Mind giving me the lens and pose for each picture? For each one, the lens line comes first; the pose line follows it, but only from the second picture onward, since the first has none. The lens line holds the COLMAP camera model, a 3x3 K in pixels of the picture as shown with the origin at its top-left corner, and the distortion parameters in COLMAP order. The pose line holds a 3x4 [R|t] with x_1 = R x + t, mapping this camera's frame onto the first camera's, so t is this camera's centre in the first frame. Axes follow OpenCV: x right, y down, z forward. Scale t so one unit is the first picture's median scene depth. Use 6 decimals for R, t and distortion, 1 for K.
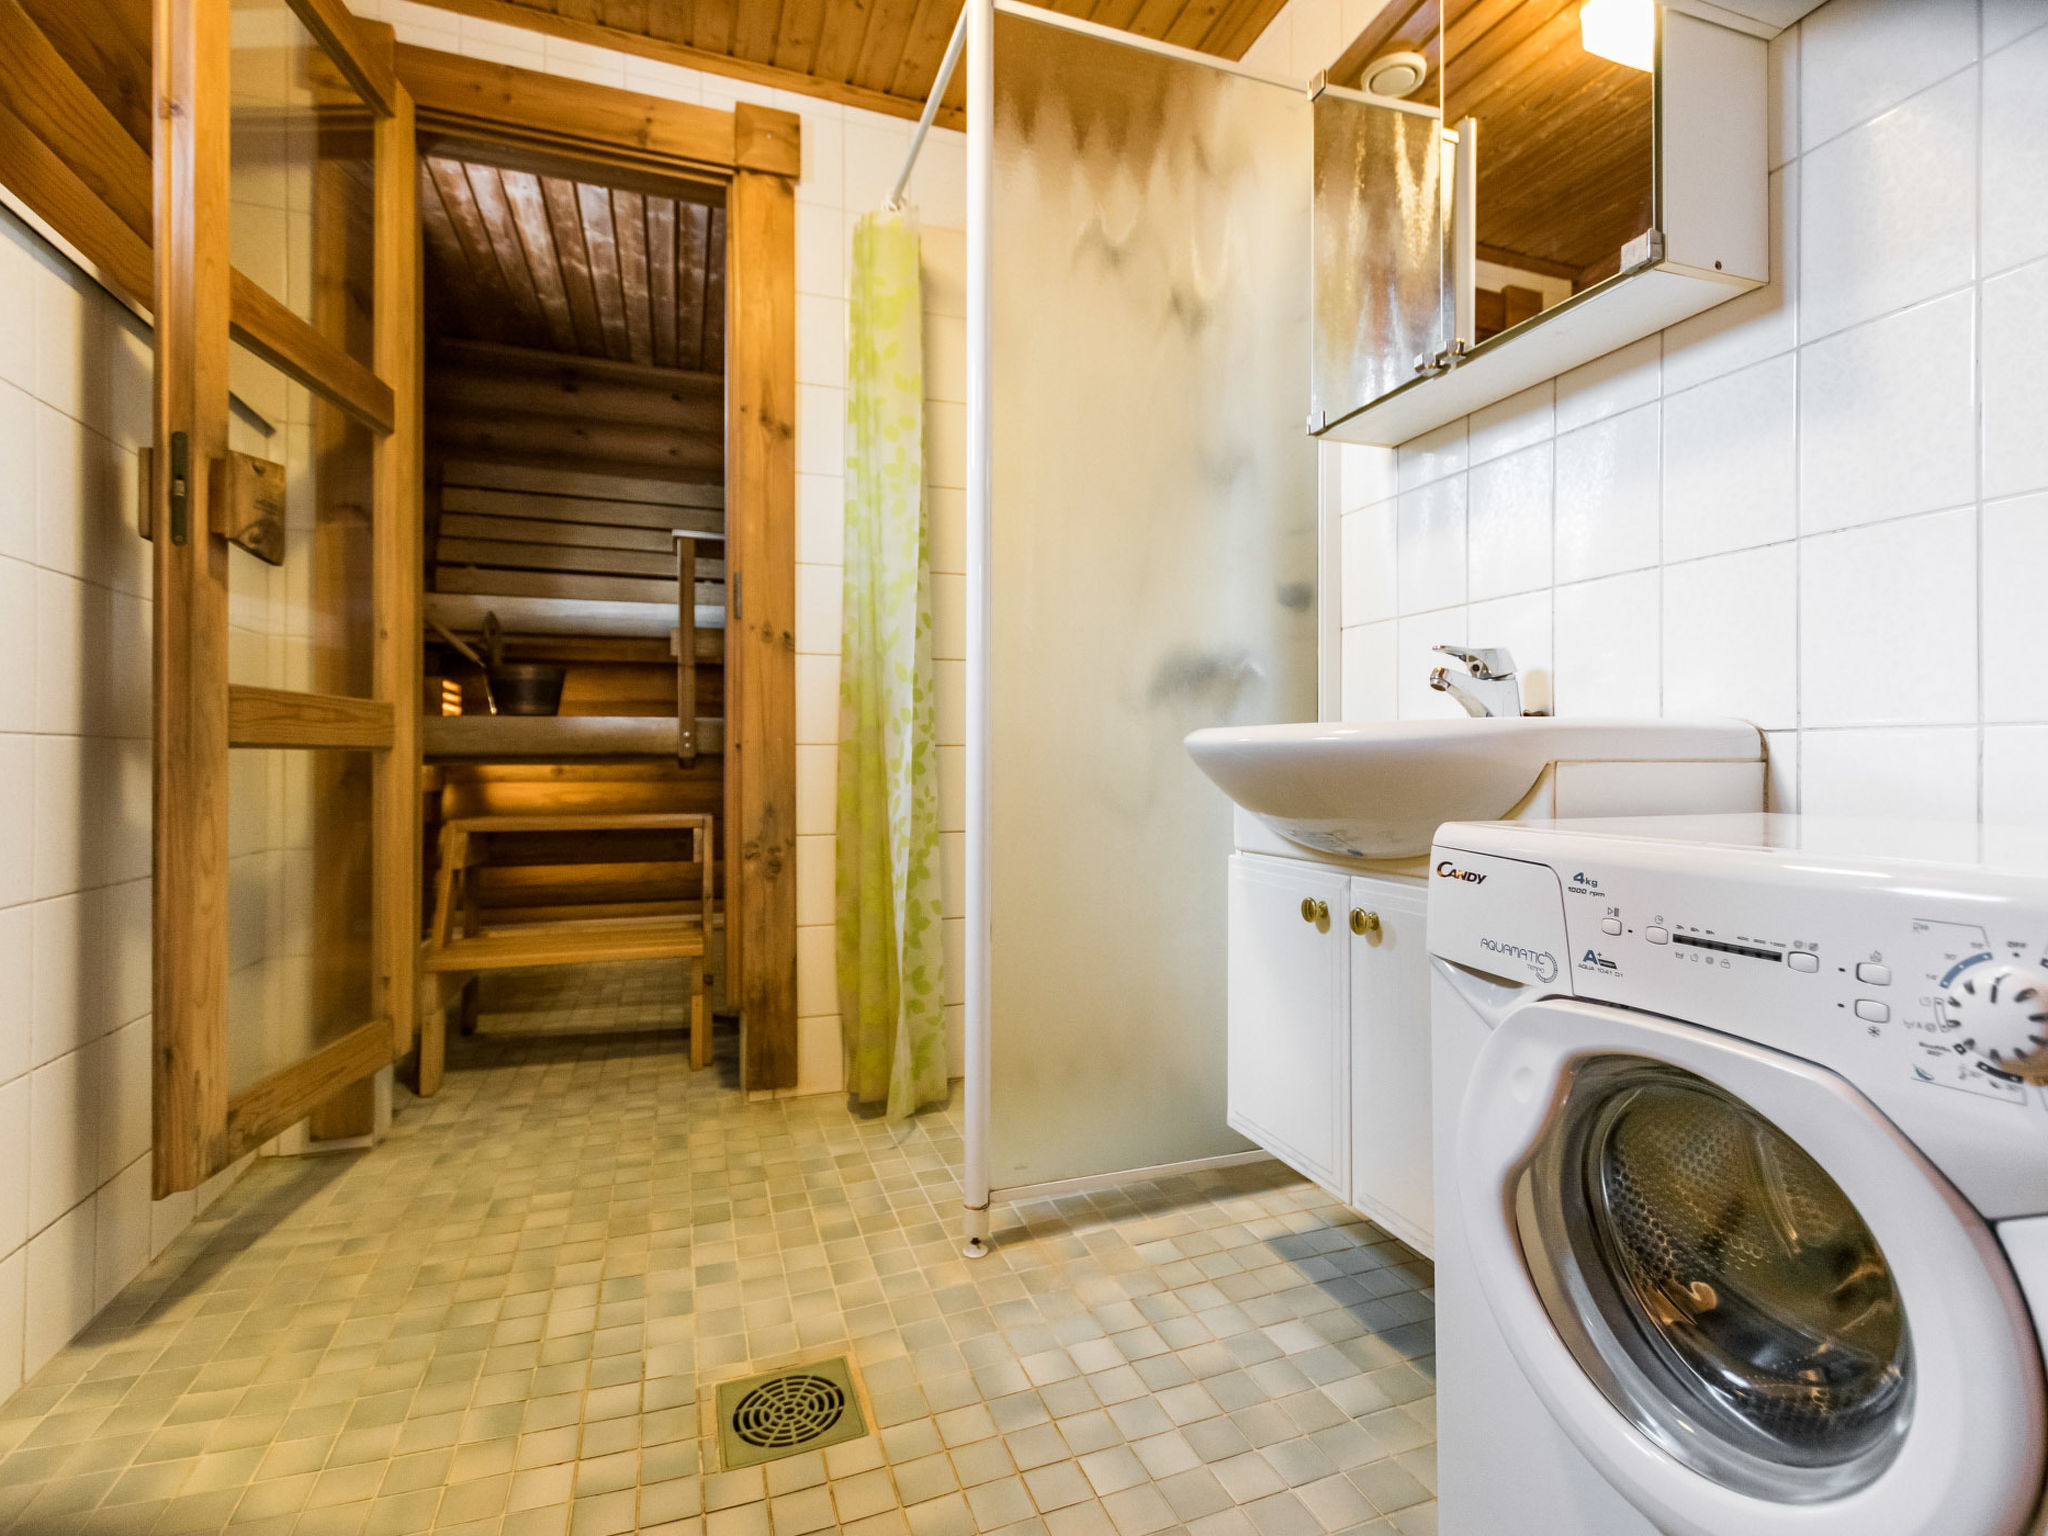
lens RADIAL K [[998.8, 0, 1036.8], [0, 998.8, 767.3], [0, 0, 1]] dist [0.010099, -0.005377]
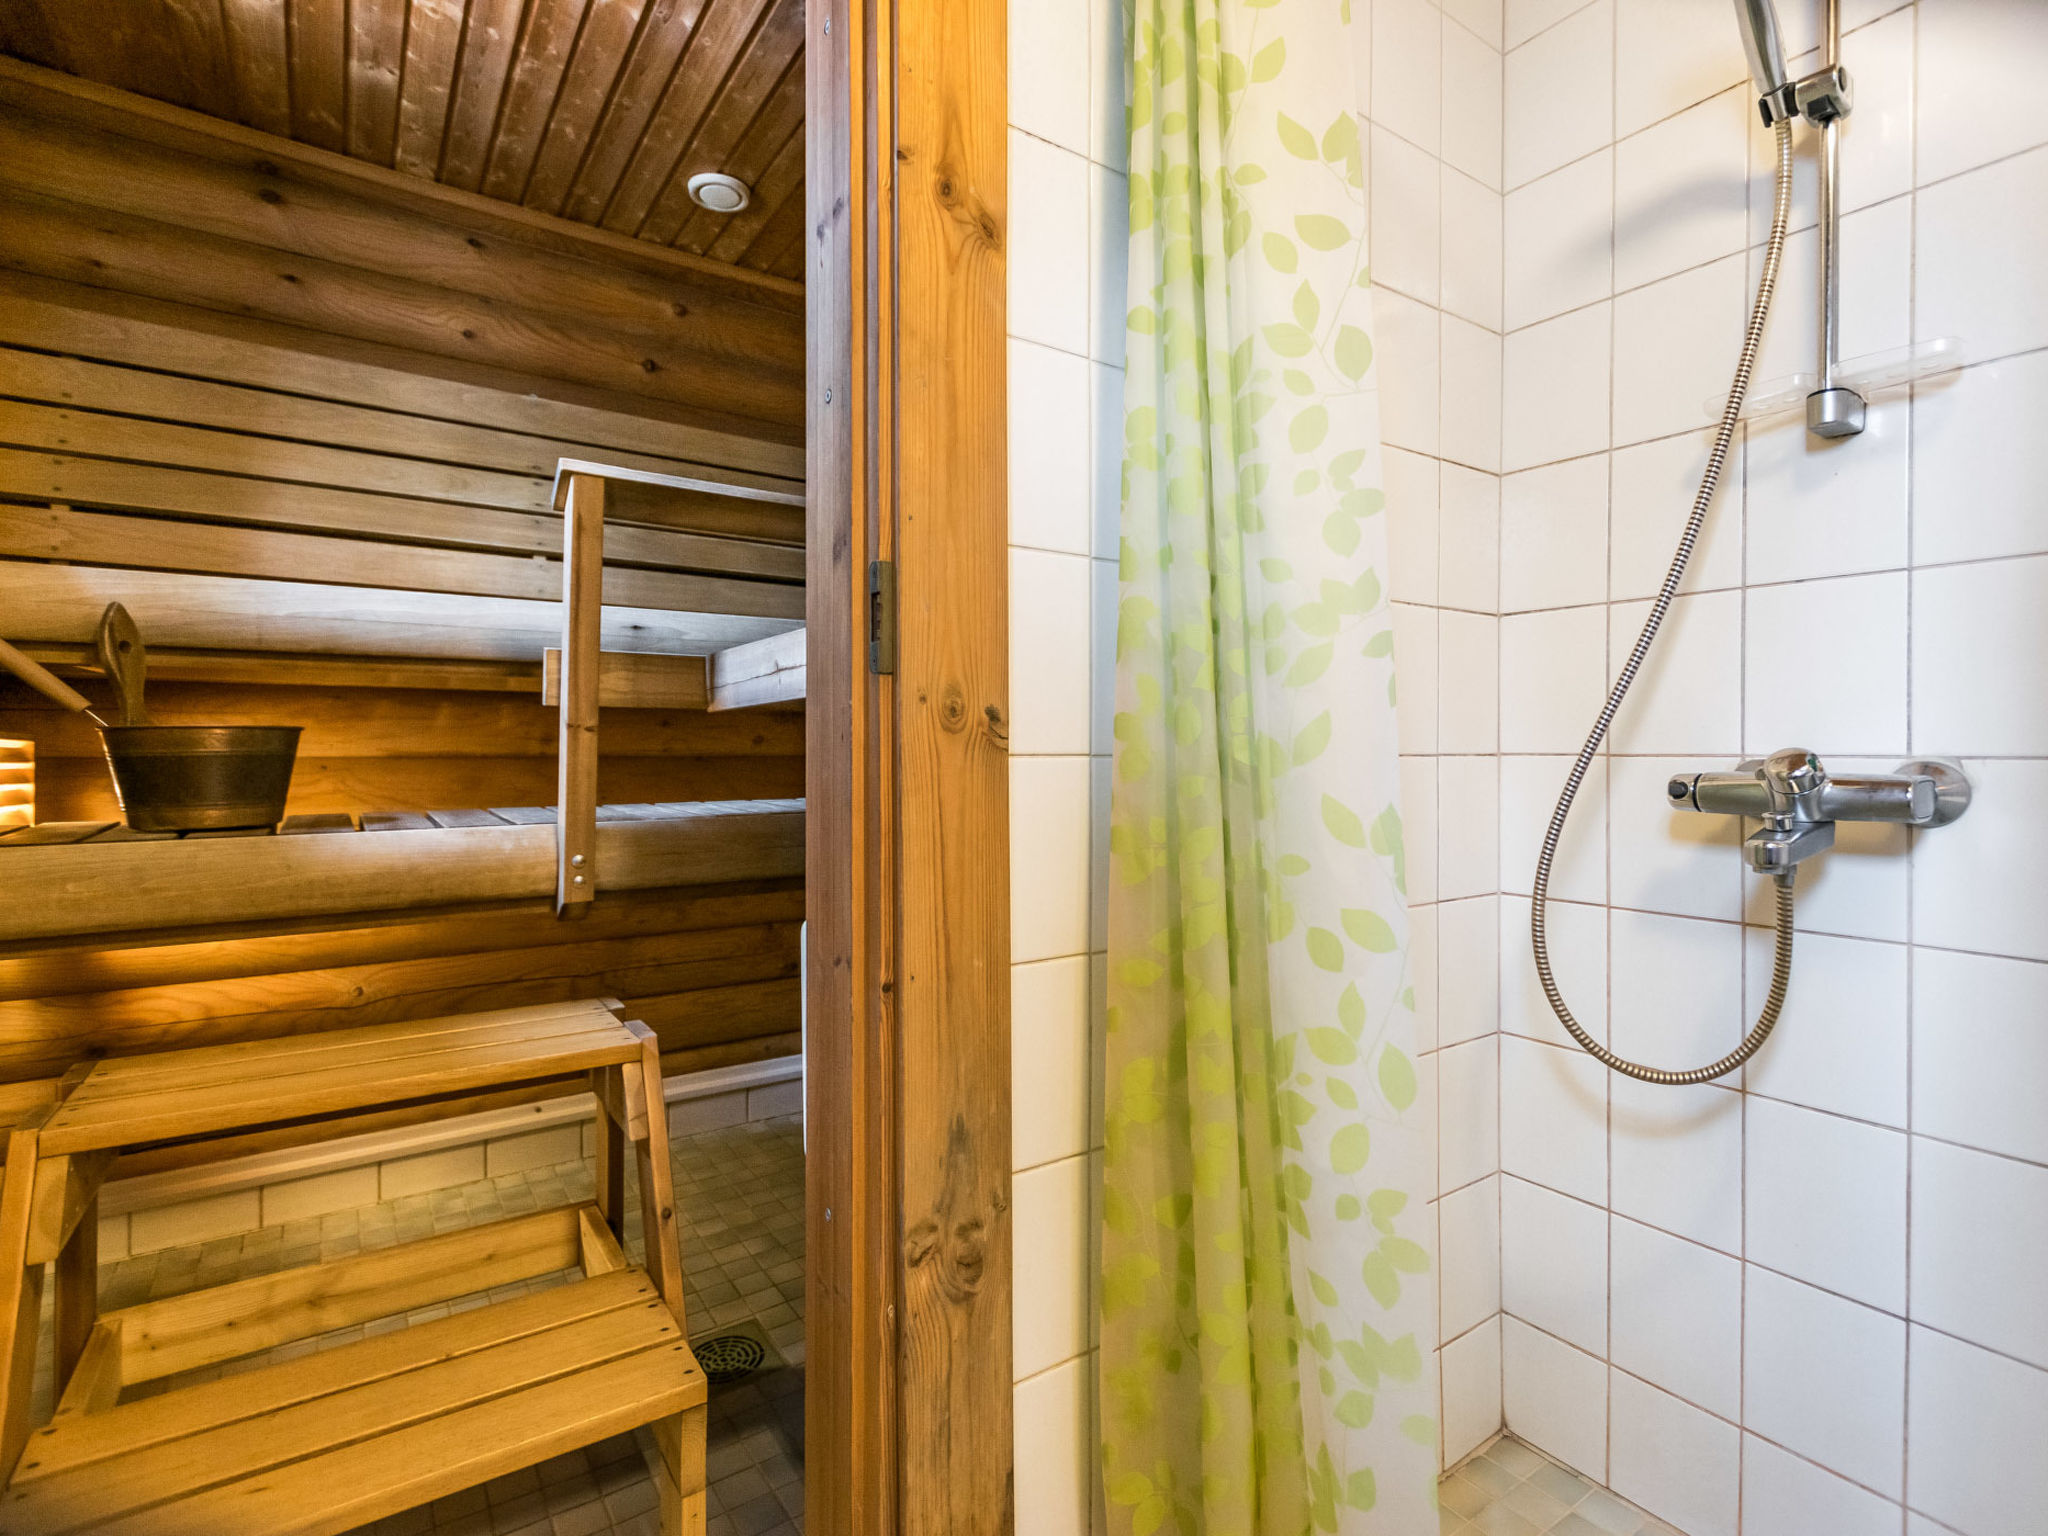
lens RADIAL K [[998.8, 0, 1025.6], [0, 998.8, 759.3], [0, 0, 1]] dist [0.010099, -0.005377]
pose [[0.965668, -0.002152, 0.259772, -0.267368], [0.000635, 0.999982, 0.005923, -0.088943], [-0.259780, -0.005555, 0.965652, 0.454081]]
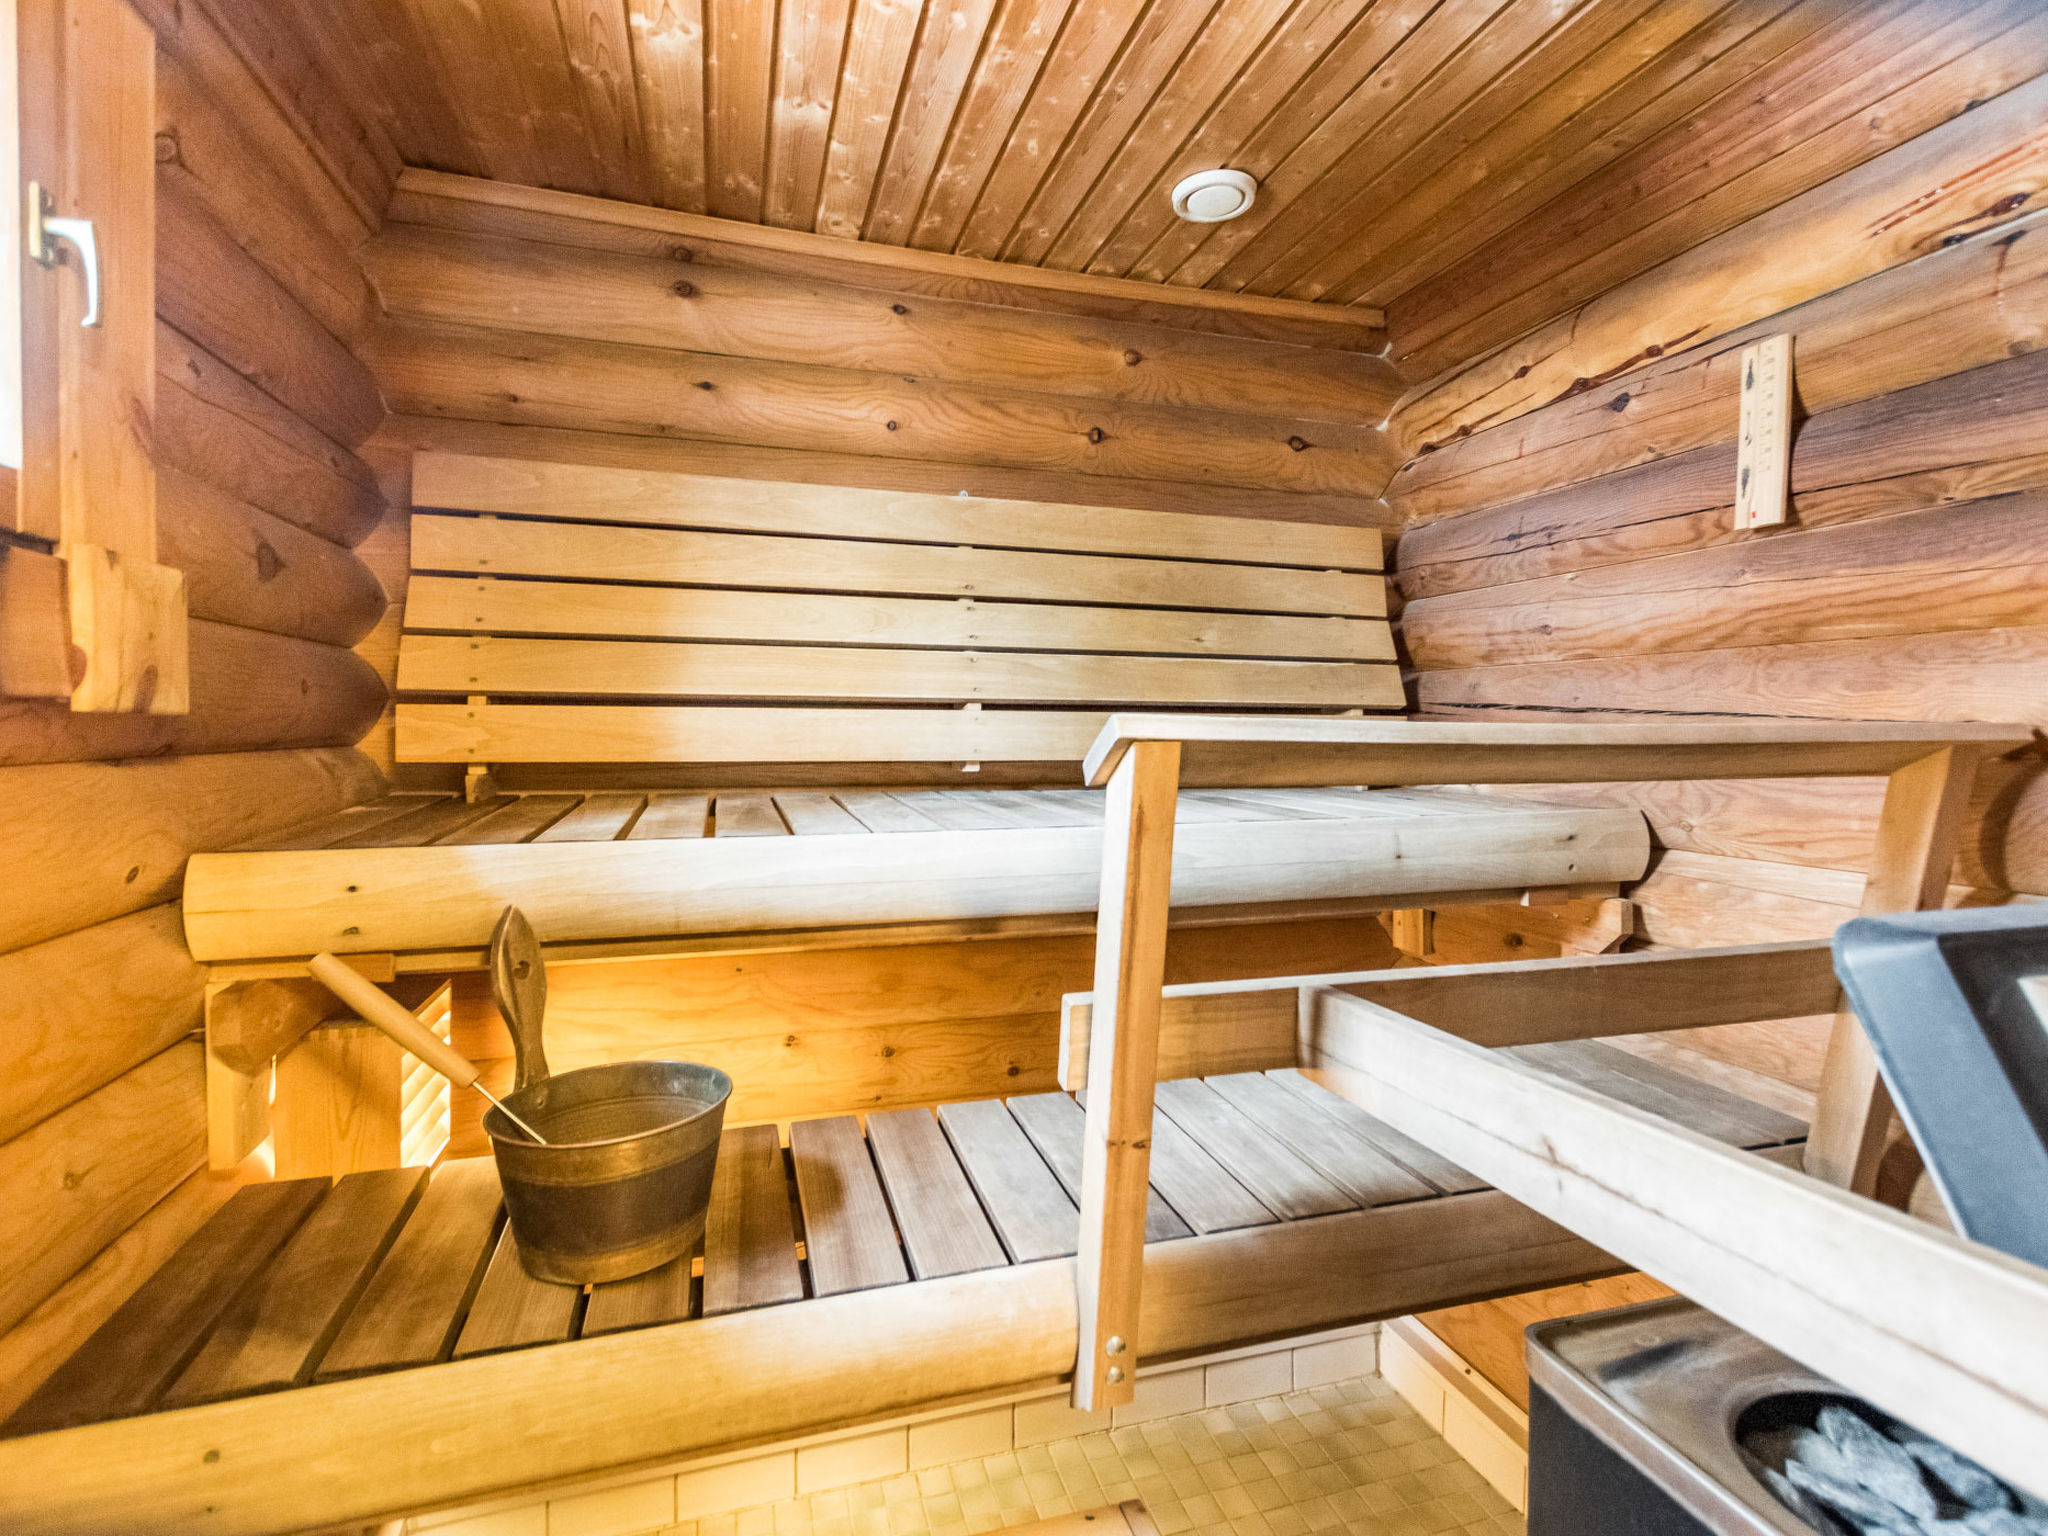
lens RADIAL K [[998.8, 0, 1021.4], [0, 998.8, 758.3], [0, 0, 1]] dist [0.010099, -0.005377]
pose [[0.998668, 0.006166, -0.051220, -0.371260], [-0.004672, 0.999562, 0.029239, -0.229318], [0.051378, -0.028961, 0.998259, 0.701712]]
